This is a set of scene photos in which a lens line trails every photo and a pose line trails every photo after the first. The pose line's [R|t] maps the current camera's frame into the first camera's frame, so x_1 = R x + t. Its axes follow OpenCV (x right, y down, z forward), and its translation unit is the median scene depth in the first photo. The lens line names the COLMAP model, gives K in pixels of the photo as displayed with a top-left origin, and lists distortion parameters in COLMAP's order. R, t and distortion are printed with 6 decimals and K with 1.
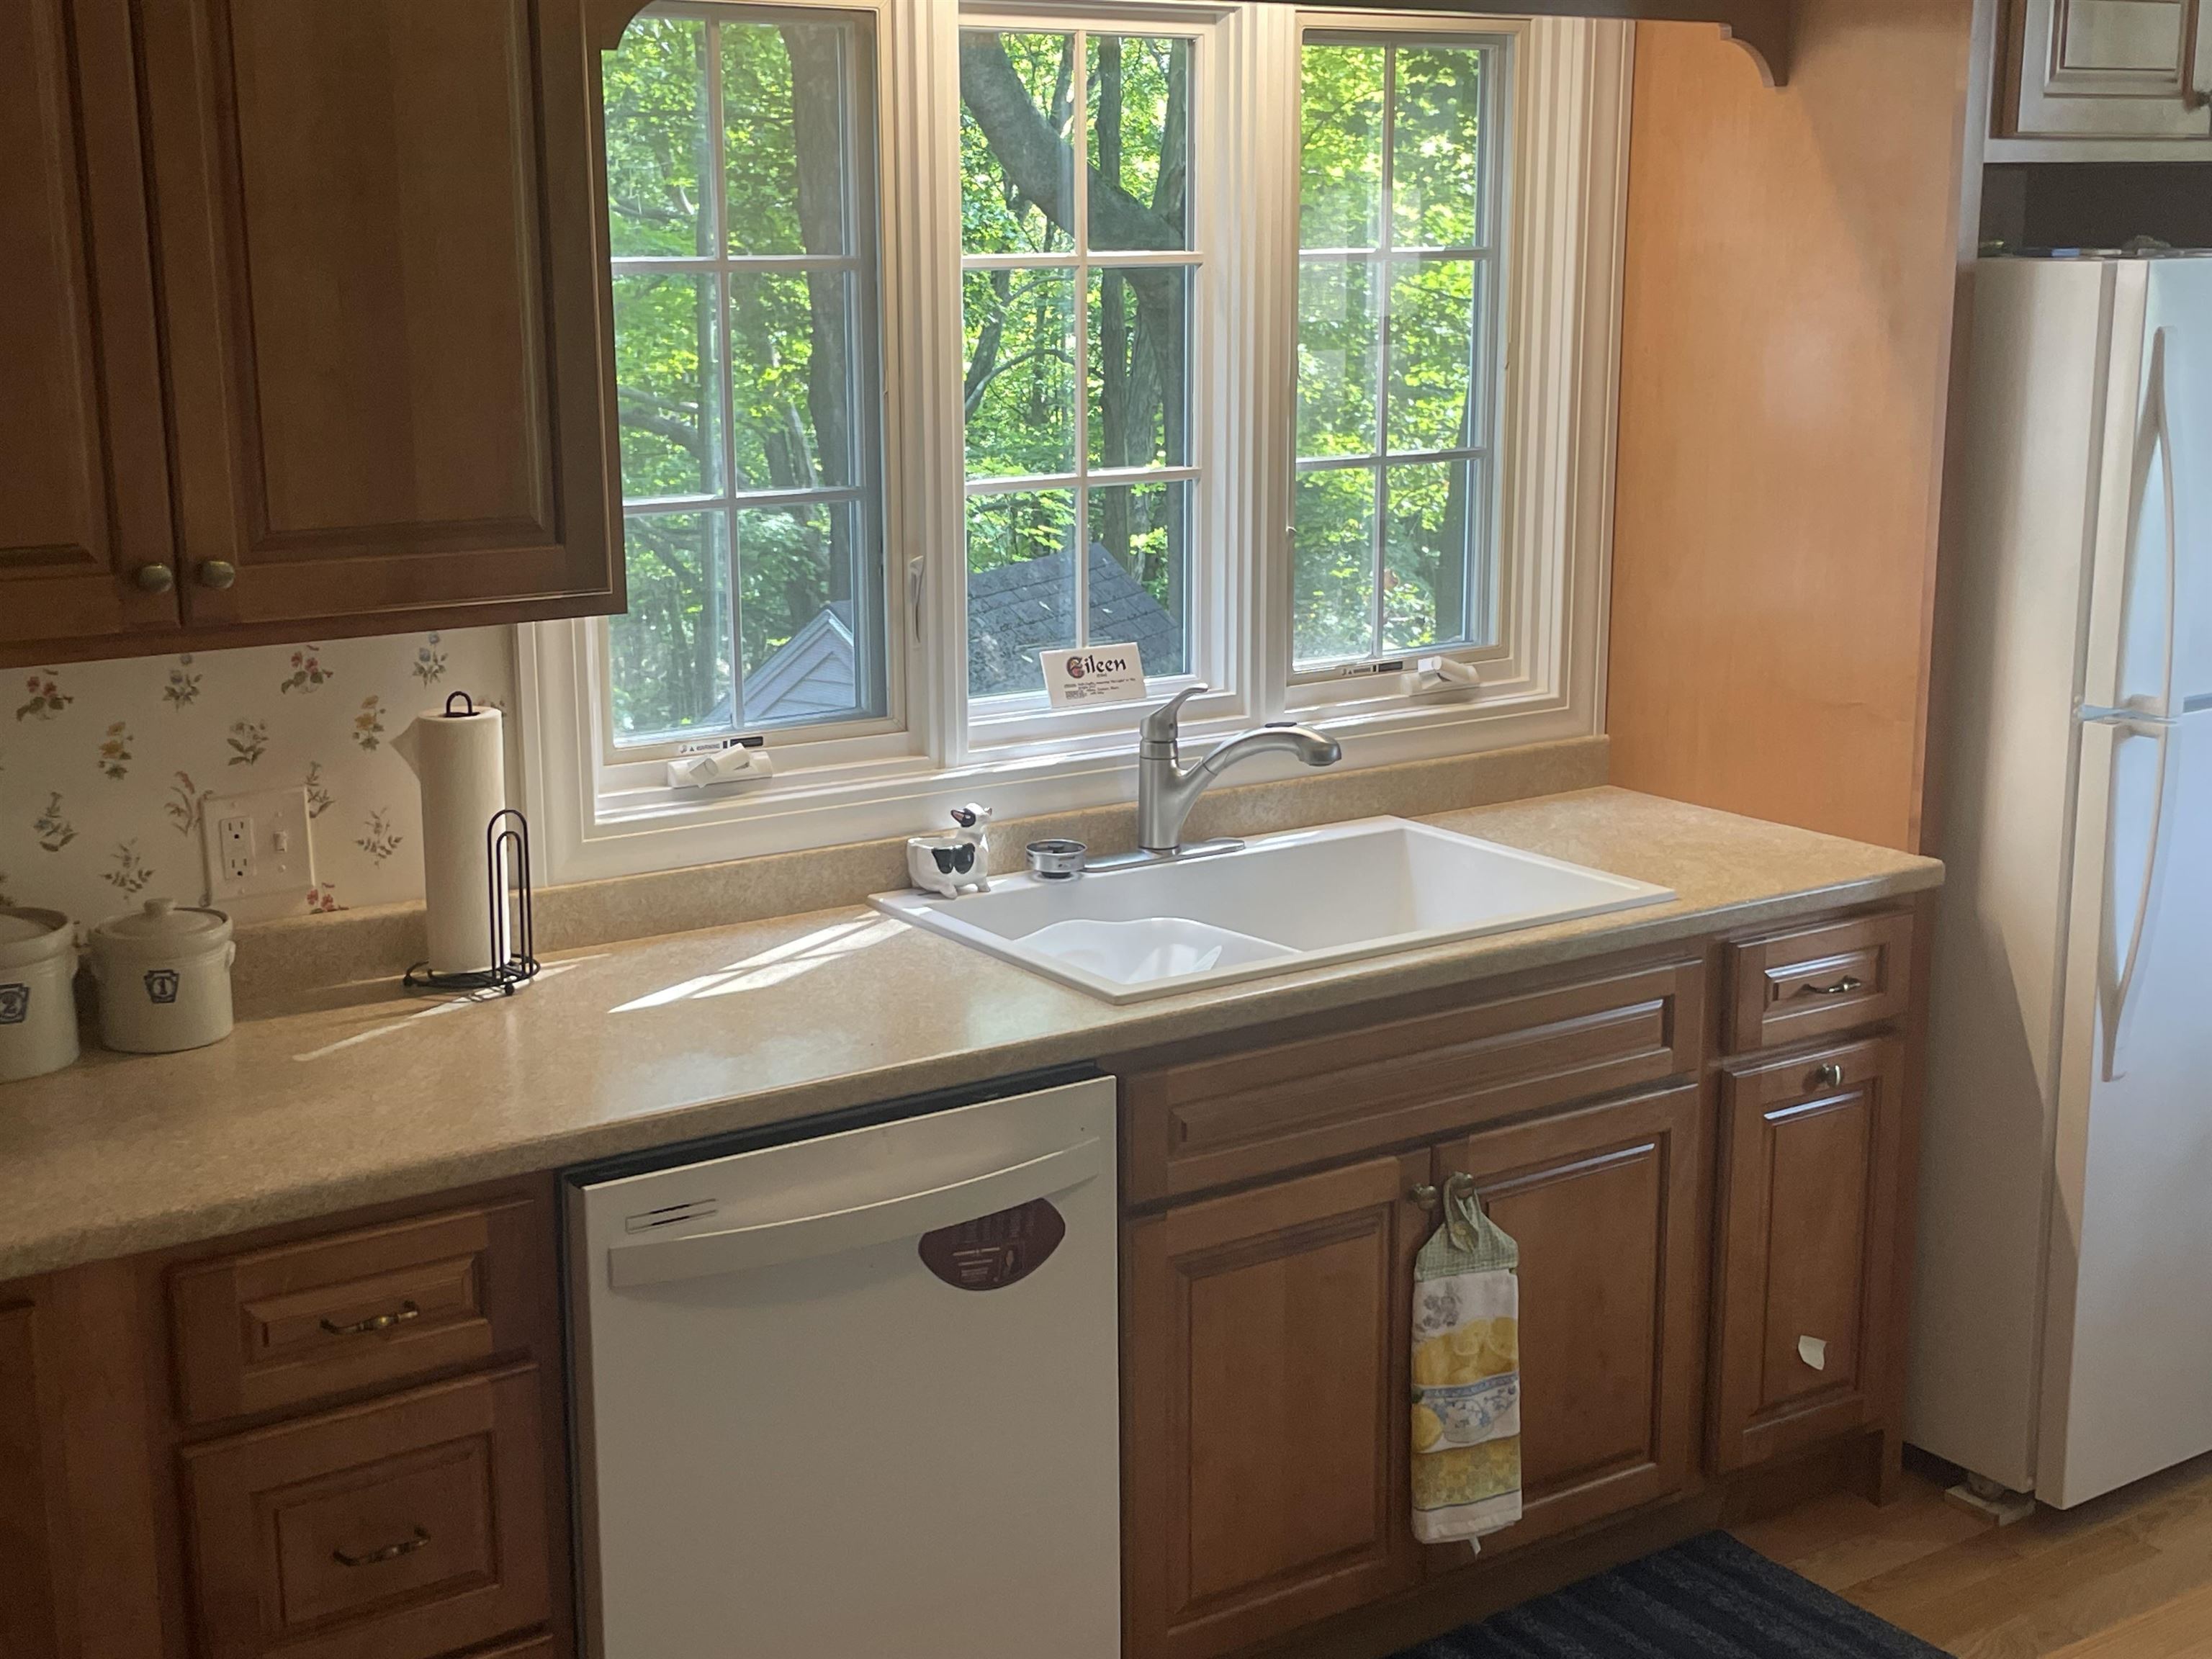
lens RADIAL K [[2859.7, 0, 1106.0], [0, 2859.7, 829.5], [0, 0, 1]] dist [0.065130, -0.005989]
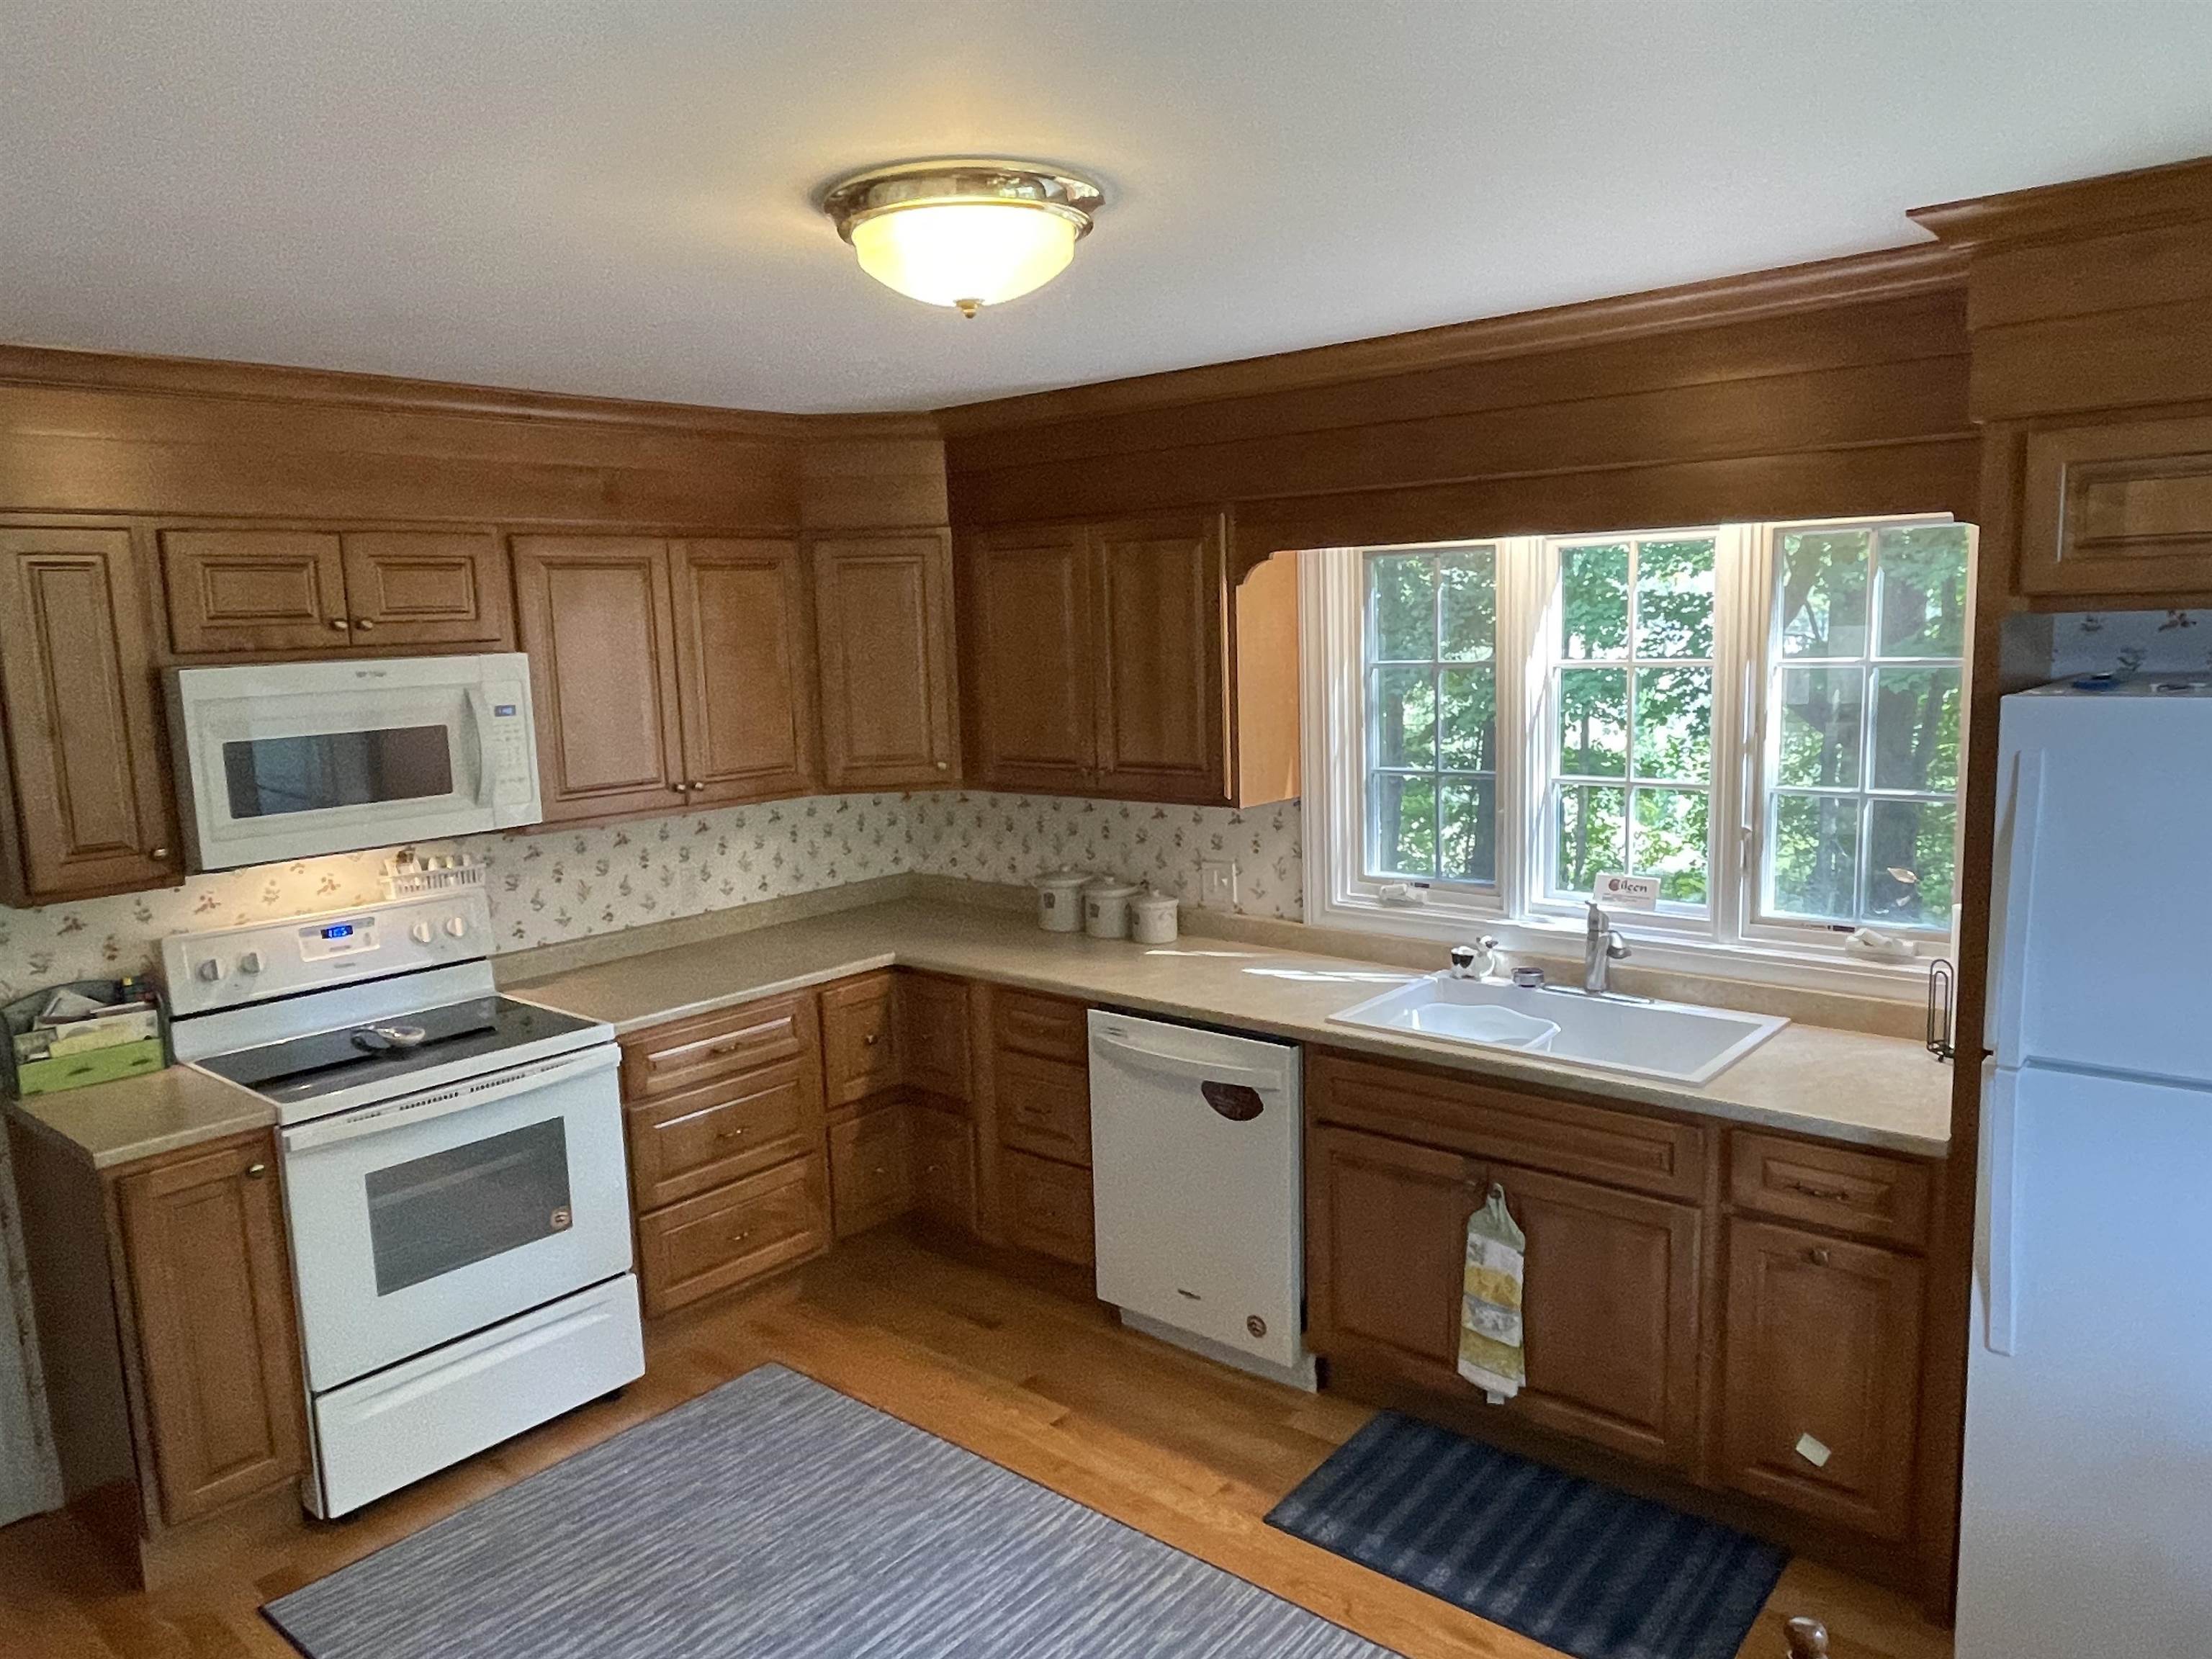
lens RADIAL K [[1500.3, 0, 1106.0], [0, 1500.3, 829.5], [0, 0, 1]] dist [-0.003716, 0.000900]
pose [[0.246588, 0.129596, -0.960416, 0.926366], [-0.173297, 0.980942, 0.087871, -0.134312], [0.953500, 0.144770, 0.264347, 0.491131]]
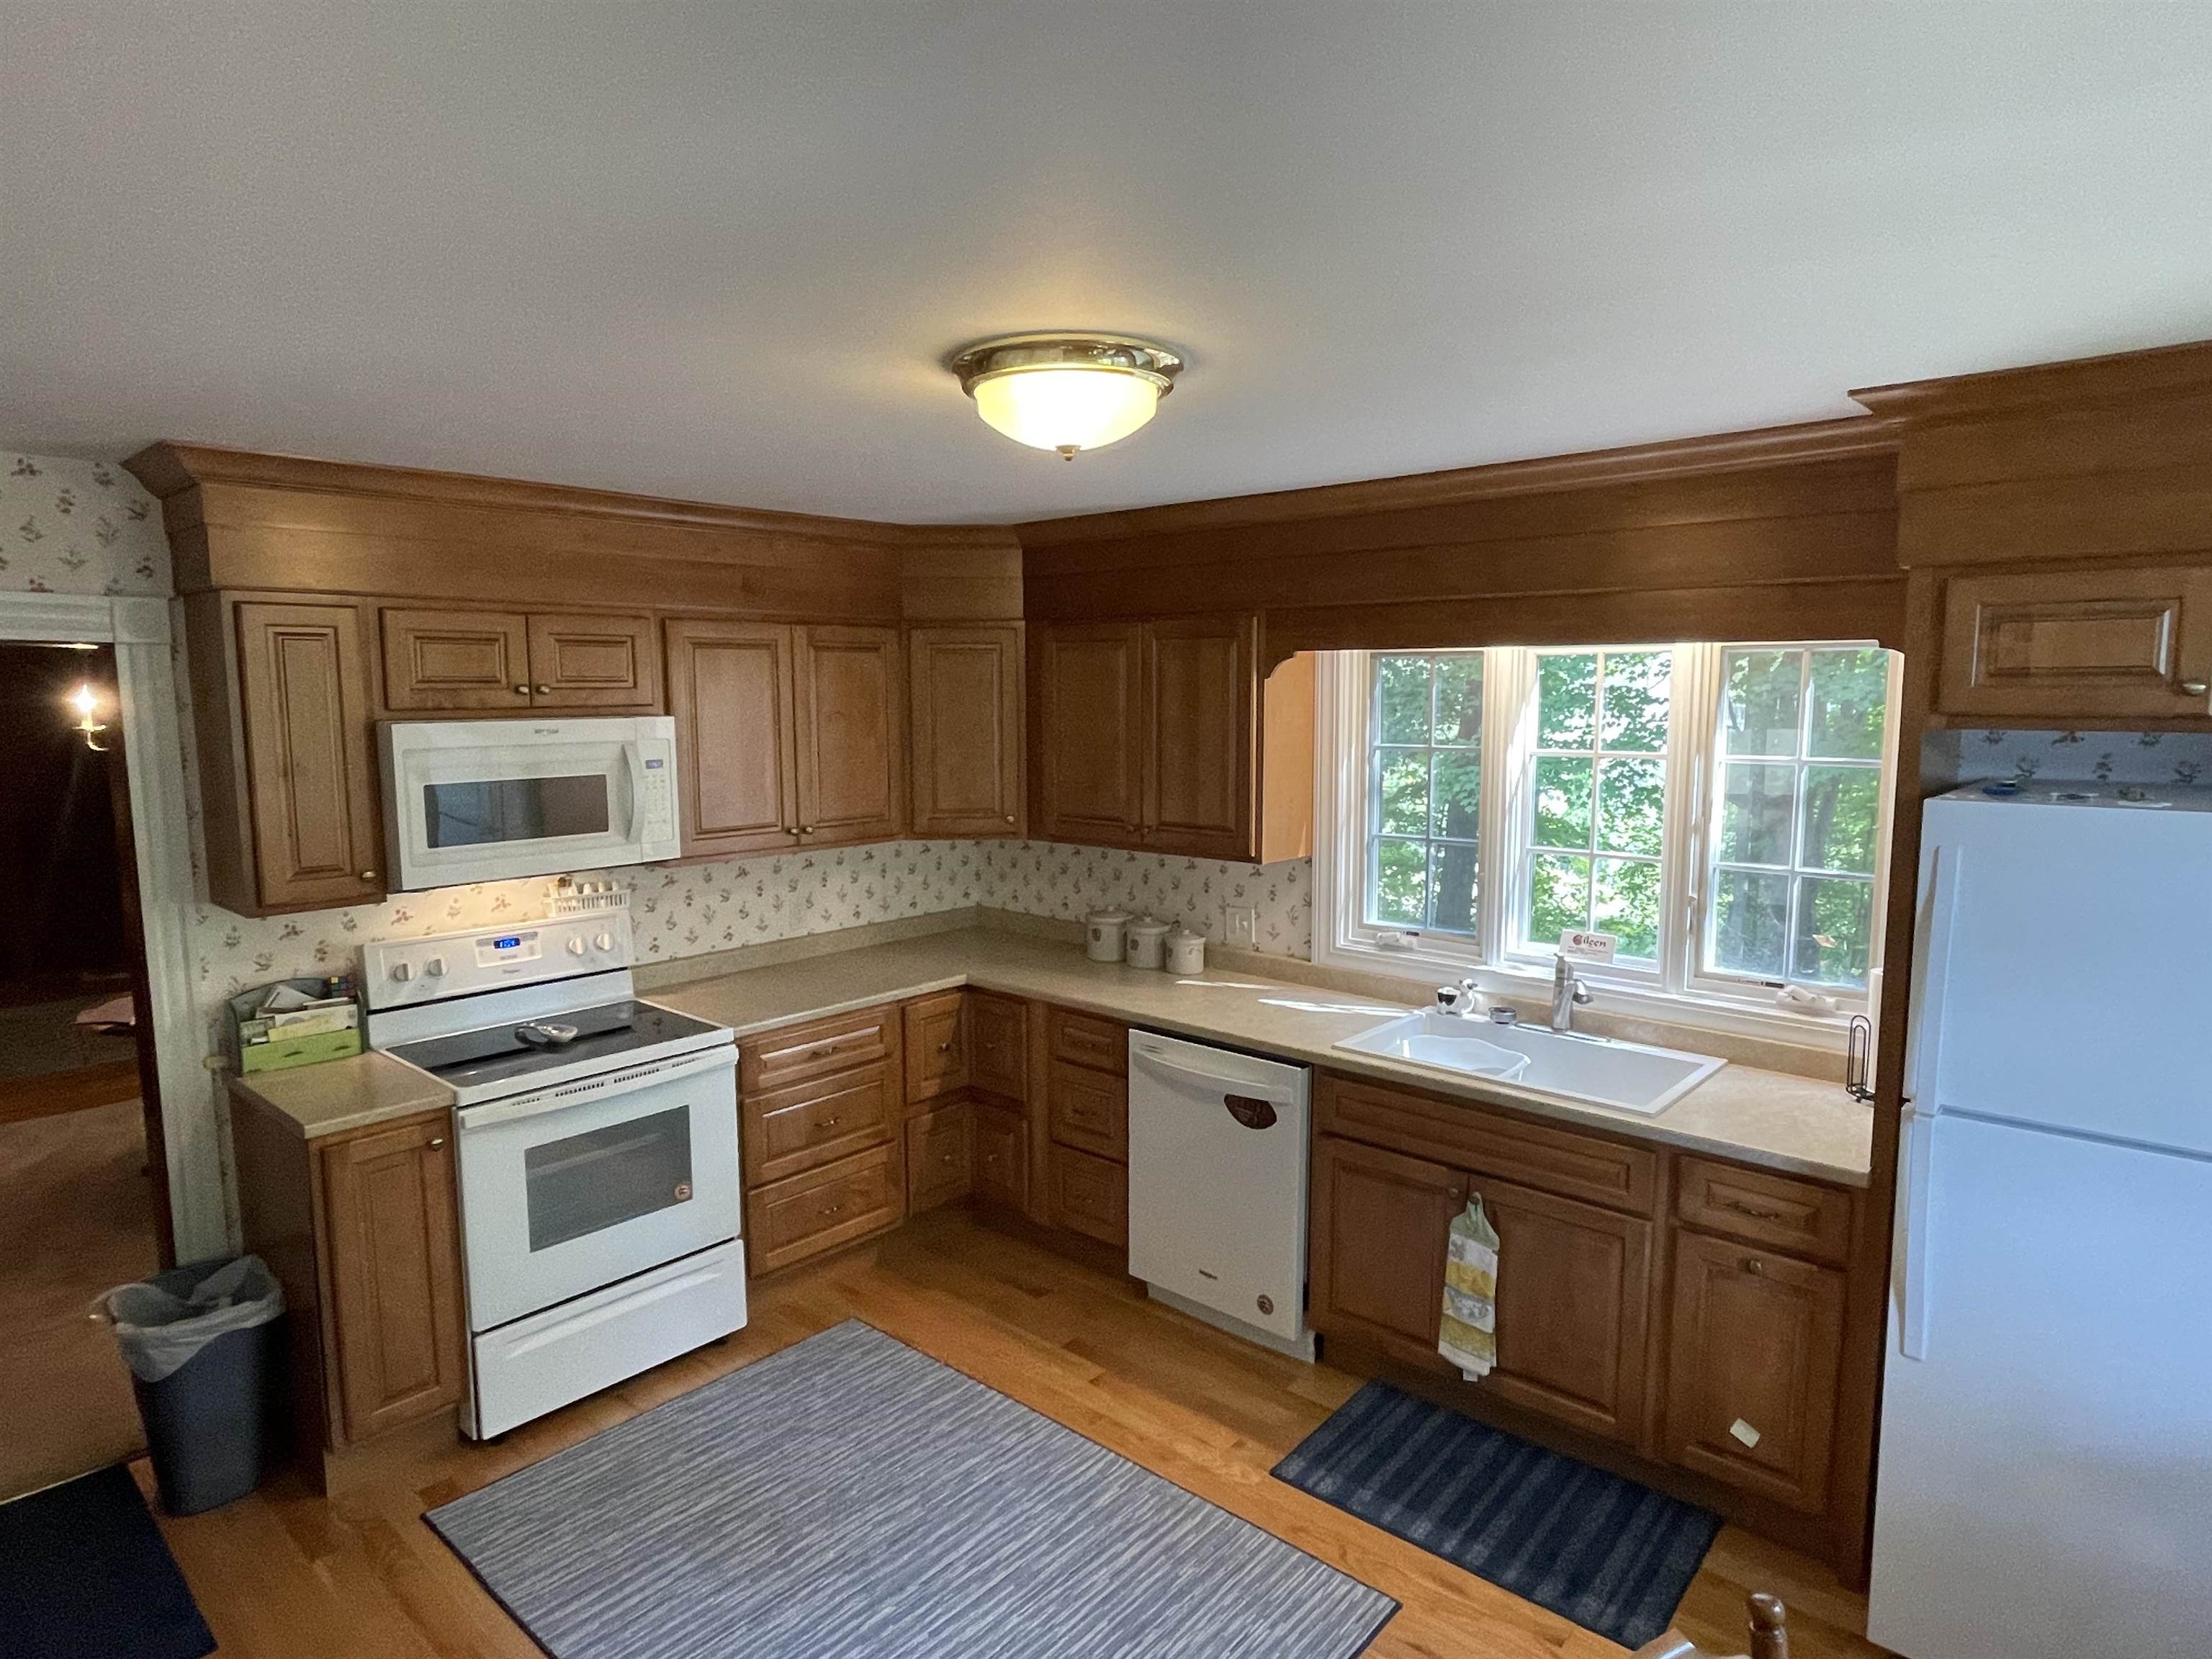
lens RADIAL K [[1258.9, 0, 1106.0], [0, 1258.9, 829.5], [0, 0, 1]] dist [-0.002423, -0.000550]
pose [[0.227425, 0.110035, -0.967559, 0.921954], [-0.203622, 0.977004, 0.063248, -0.141617], [0.952269, 0.182632, 0.244601, 0.468174]]
